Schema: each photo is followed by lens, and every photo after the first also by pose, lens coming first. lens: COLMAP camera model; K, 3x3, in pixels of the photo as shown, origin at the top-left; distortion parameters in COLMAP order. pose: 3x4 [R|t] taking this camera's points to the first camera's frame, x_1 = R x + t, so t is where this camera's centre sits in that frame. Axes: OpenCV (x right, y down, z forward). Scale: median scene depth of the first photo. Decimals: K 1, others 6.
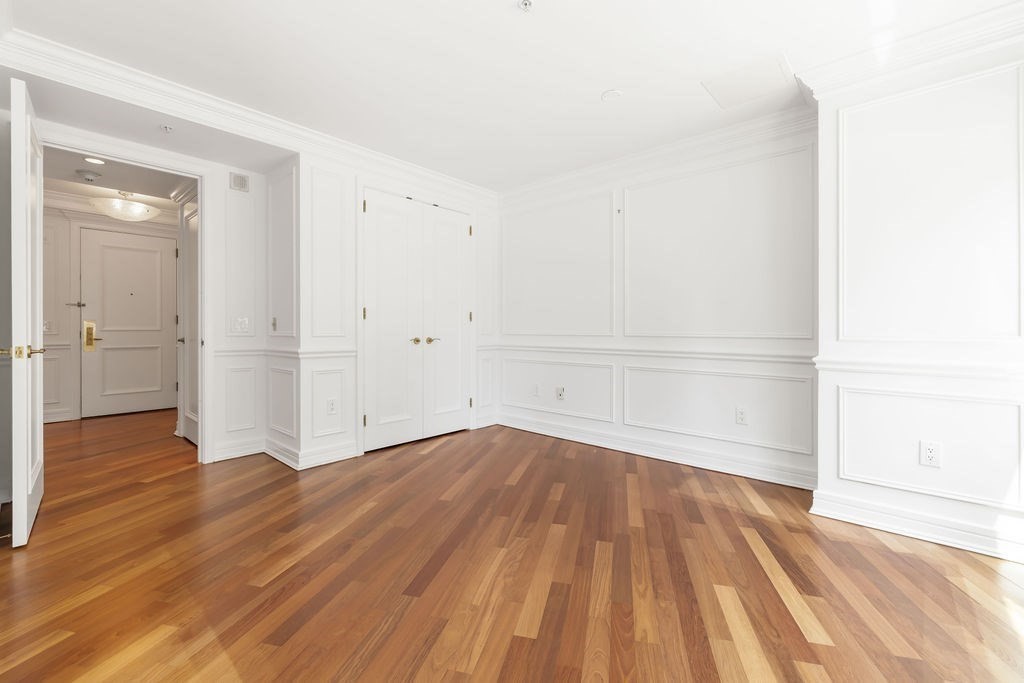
lens RADIAL K [[437.2, 0, 517.4], [0, 437.2, 335.7], [0, 0, 1]] dist [0.006868, -0.000307]
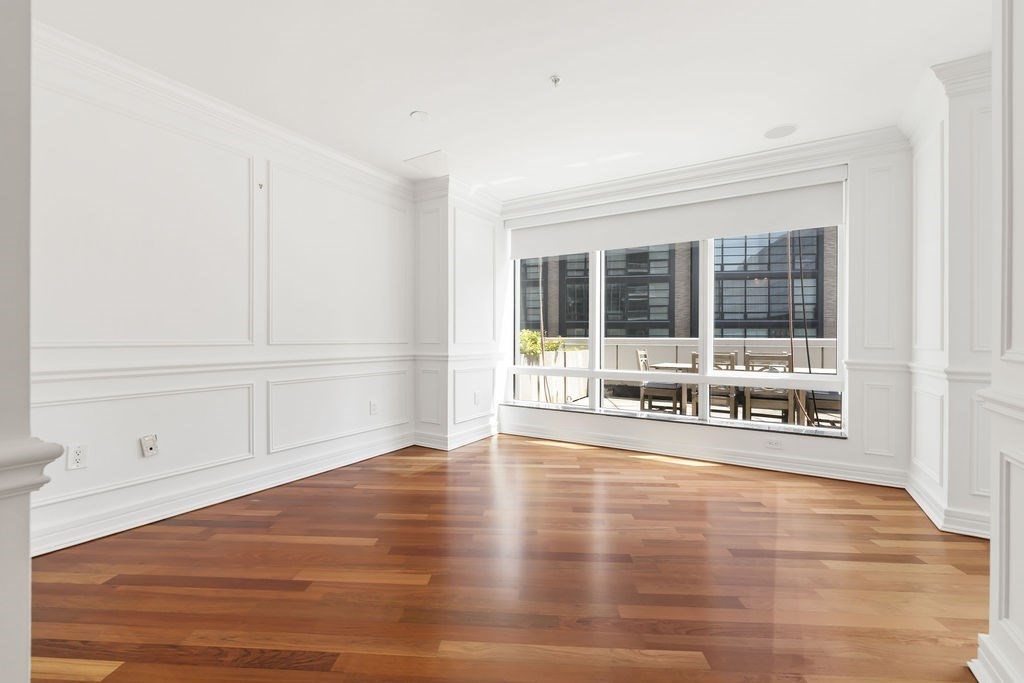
lens RADIAL K [[437.2, 0, 507.3], [0, 437.2, 338.2], [0, 0, 1]] dist [0.006868, -0.000307]
pose [[-0.183855, -0.005026, 0.982940, -0.850834], [0.013890, 0.999874, 0.007710, -0.015181], [-0.982855, 0.015071, -0.183762, 0.967312]]
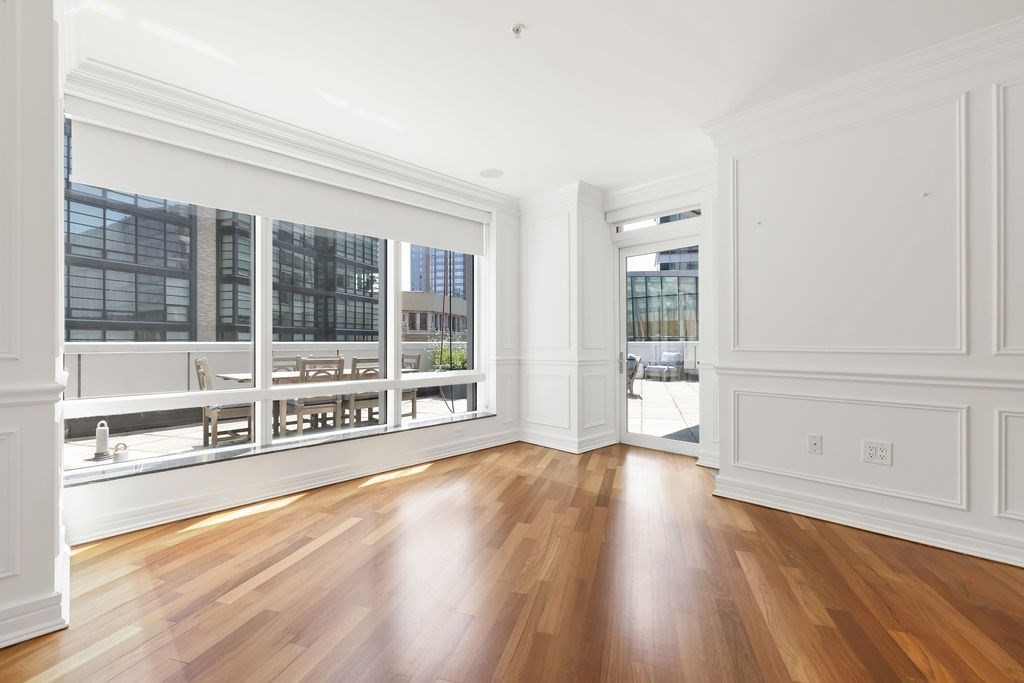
lens RADIAL K [[437.2, 0, 515.0], [0, 437.2, 343.4], [0, 0, 1]] dist [0.006868, -0.000307]
pose [[-0.998743, -0.000695, 0.050114, -0.016912], [0.000434, 0.999747, 0.022504, -0.022292], [-0.050117, 0.022497, -0.998490, 1.445608]]
